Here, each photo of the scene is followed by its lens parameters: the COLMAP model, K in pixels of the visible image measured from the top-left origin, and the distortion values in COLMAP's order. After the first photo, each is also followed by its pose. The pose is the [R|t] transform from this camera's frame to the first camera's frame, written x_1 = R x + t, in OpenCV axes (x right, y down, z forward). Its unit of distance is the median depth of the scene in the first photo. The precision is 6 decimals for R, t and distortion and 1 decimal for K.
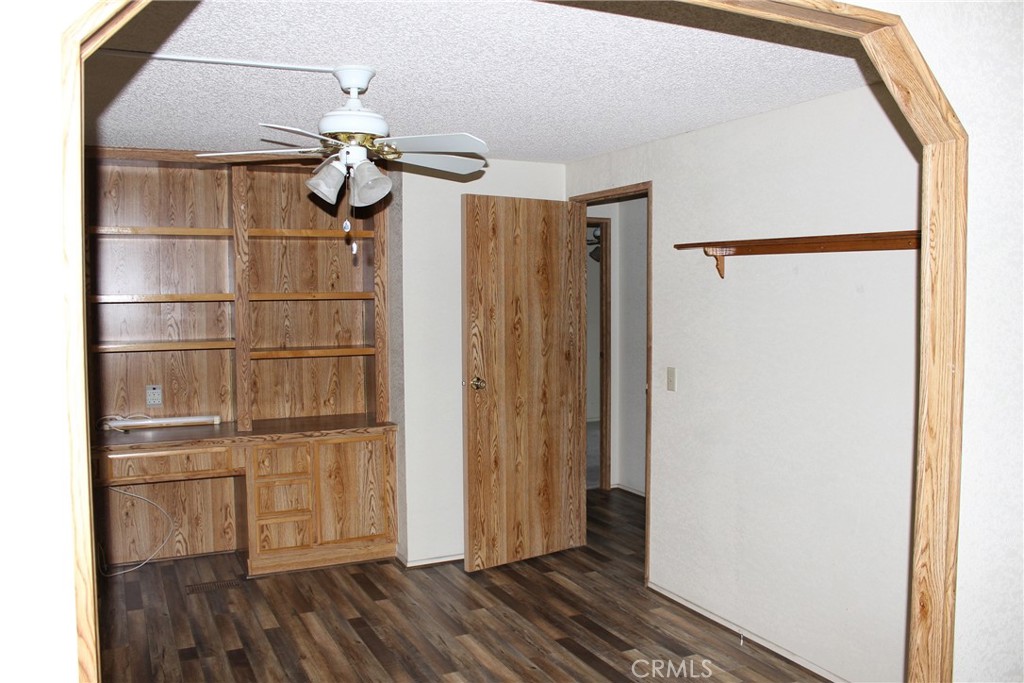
lens RADIAL K [[849.5, 0, 512.0], [0, 849.5, 341.5], [0, 0, 1]] dist [-0.162934, 0.141390]
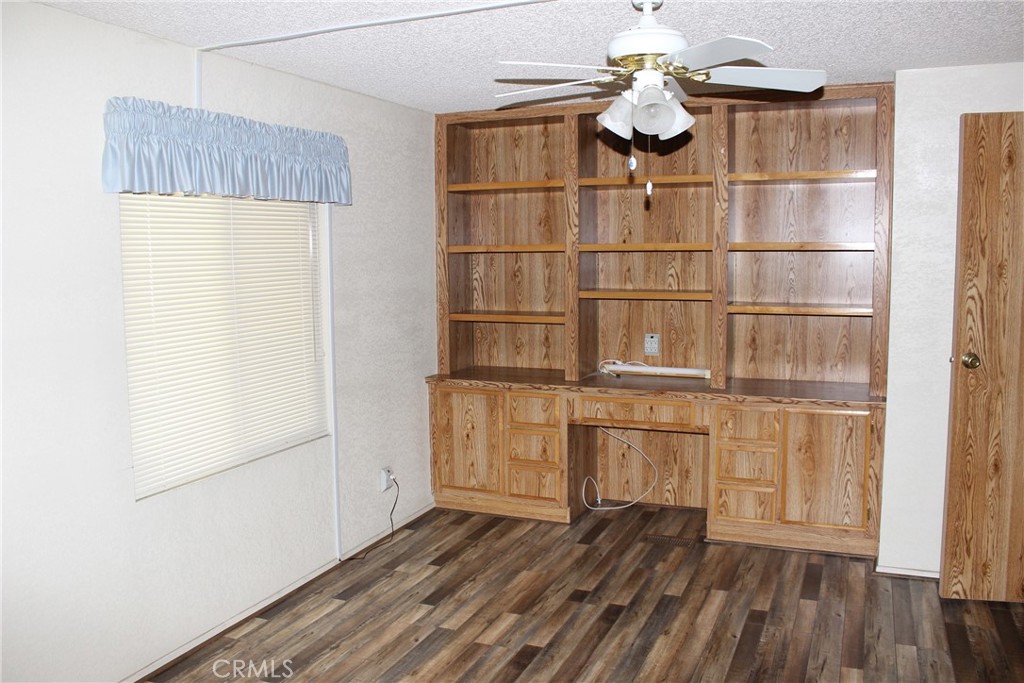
lens RADIAL K [[849.5, 0, 512.0], [0, 849.5, 341.5], [0, 0, 1]] dist [-0.162934, 0.141390]
pose [[0.658978, 0.079126, -0.747988, 0.234785], [-0.037070, 0.996659, 0.072772, -0.006726], [0.751248, -0.020228, 0.659710, 0.192512]]
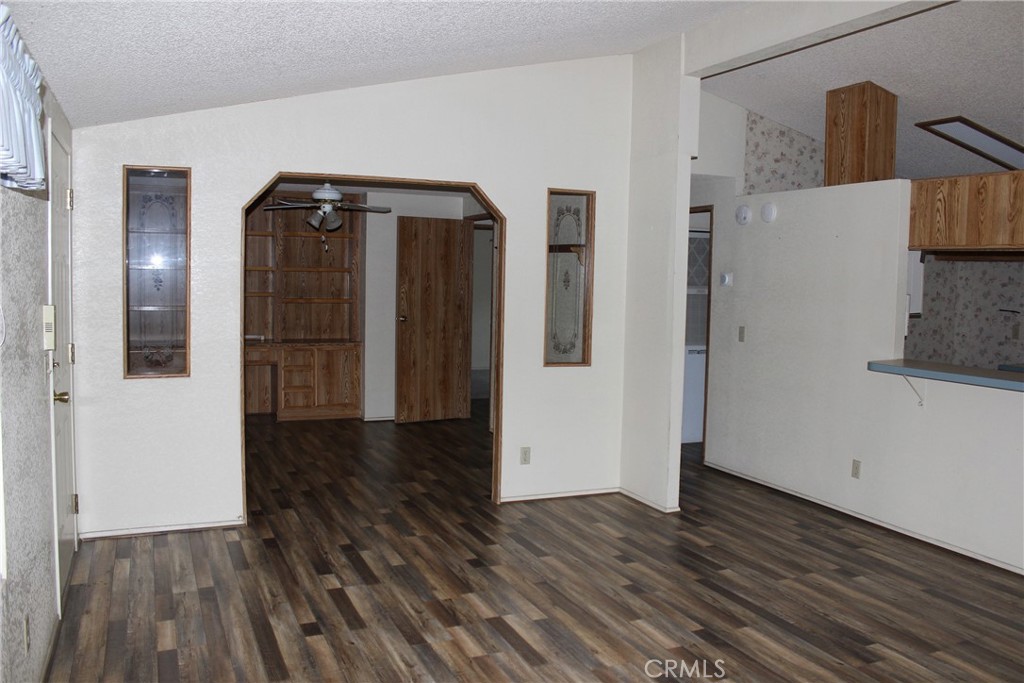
lens RADIAL K [[849.5, 0, 512.0], [0, 849.5, 341.5], [0, 0, 1]] dist [-0.162934, 0.141390]
pose [[0.998887, 0.030157, -0.036276, 0.257023], [-0.029680, 0.999466, 0.013633, 0.065497], [0.036668, -0.012541, 0.999249, -0.812298]]
